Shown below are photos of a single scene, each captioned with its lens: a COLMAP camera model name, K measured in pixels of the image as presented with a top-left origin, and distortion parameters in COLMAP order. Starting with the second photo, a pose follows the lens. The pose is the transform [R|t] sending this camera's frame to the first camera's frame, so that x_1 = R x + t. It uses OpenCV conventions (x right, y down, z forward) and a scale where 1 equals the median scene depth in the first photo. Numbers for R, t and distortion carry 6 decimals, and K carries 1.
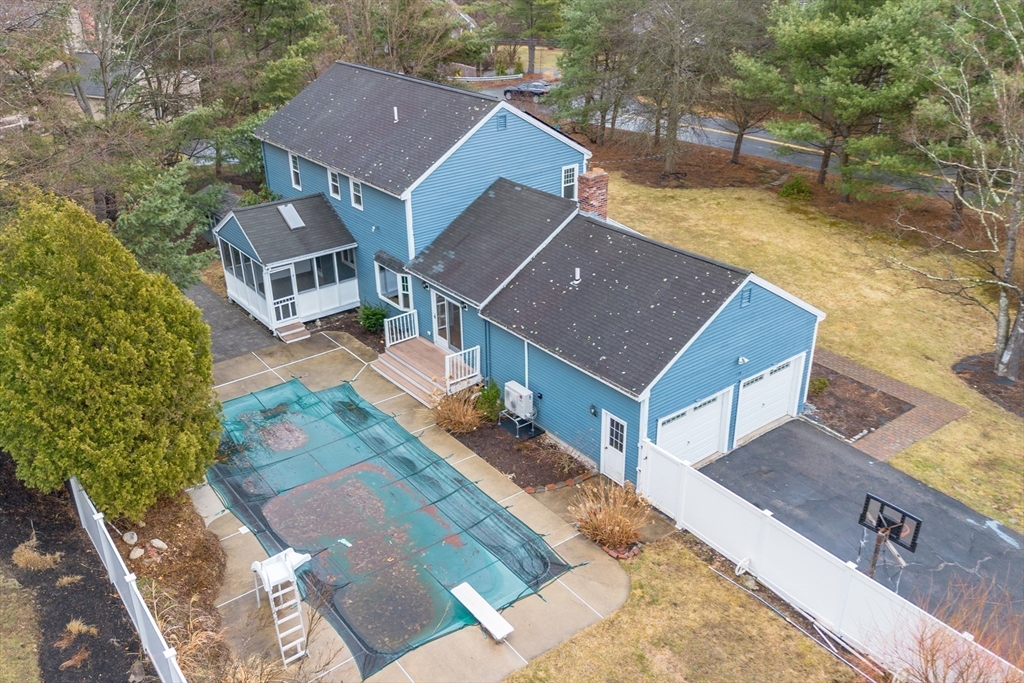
lens RADIAL K [[847.1, 0, 512.0], [0, 847.1, 341.5], [0, 0, 1]] dist [0.109869, -0.150024]
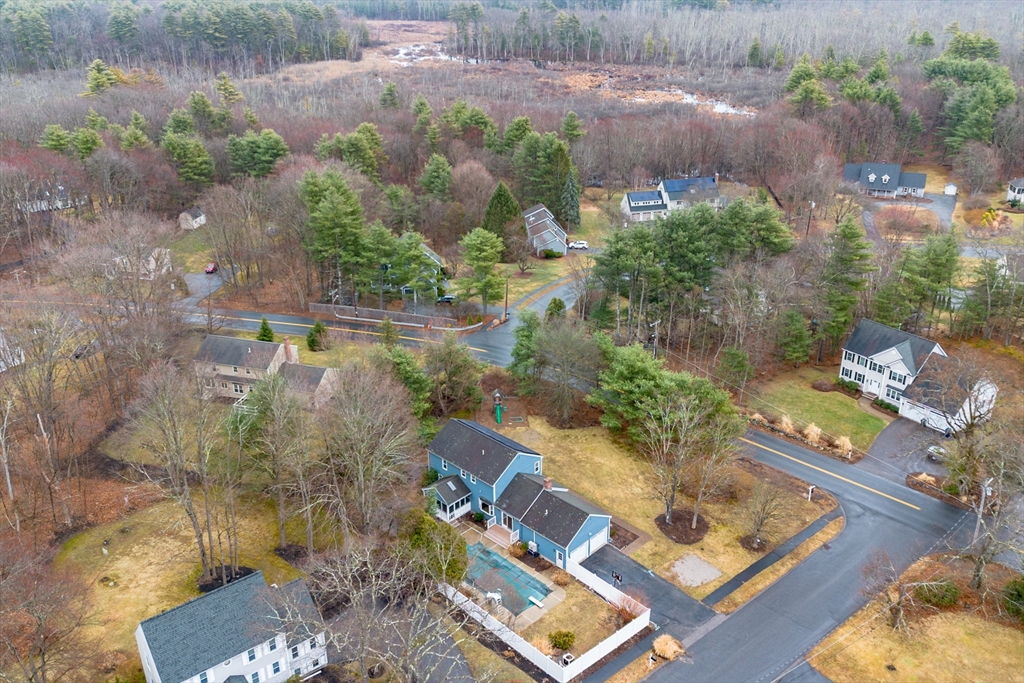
lens RADIAL K [[847.1, 0, 512.0], [0, 847.1, 341.5], [0, 0, 1]] dist [0.109869, -0.150024]
pose [[0.991344, -0.052595, 0.120291, -0.498246], [0.056100, 0.998088, -0.025936, -0.757211], [-0.118697, 0.032460, 0.992400, -2.799454]]
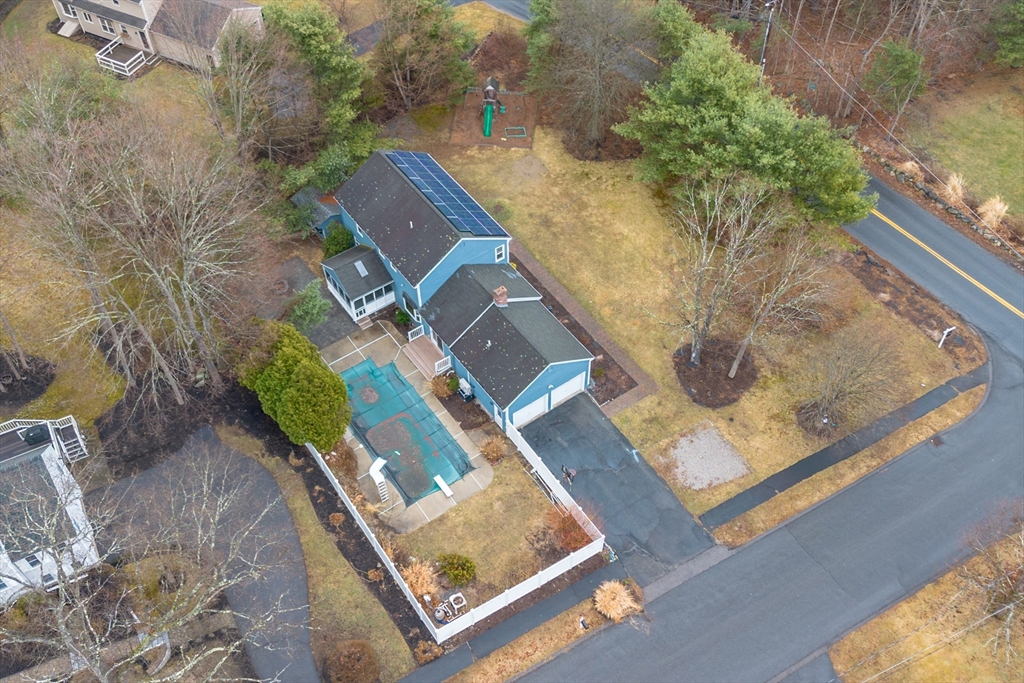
lens RADIAL K [[984.6, 0, 513.6], [0, 984.6, 346.3], [0, 0, 1]] dist [0.160517, -0.298548]
pose [[0.998832, 0.039346, -0.028042, 0.227971], [-0.023834, 0.906096, 0.422400, -1.266300], [0.042028, -0.421238, 0.905976, -1.539178]]
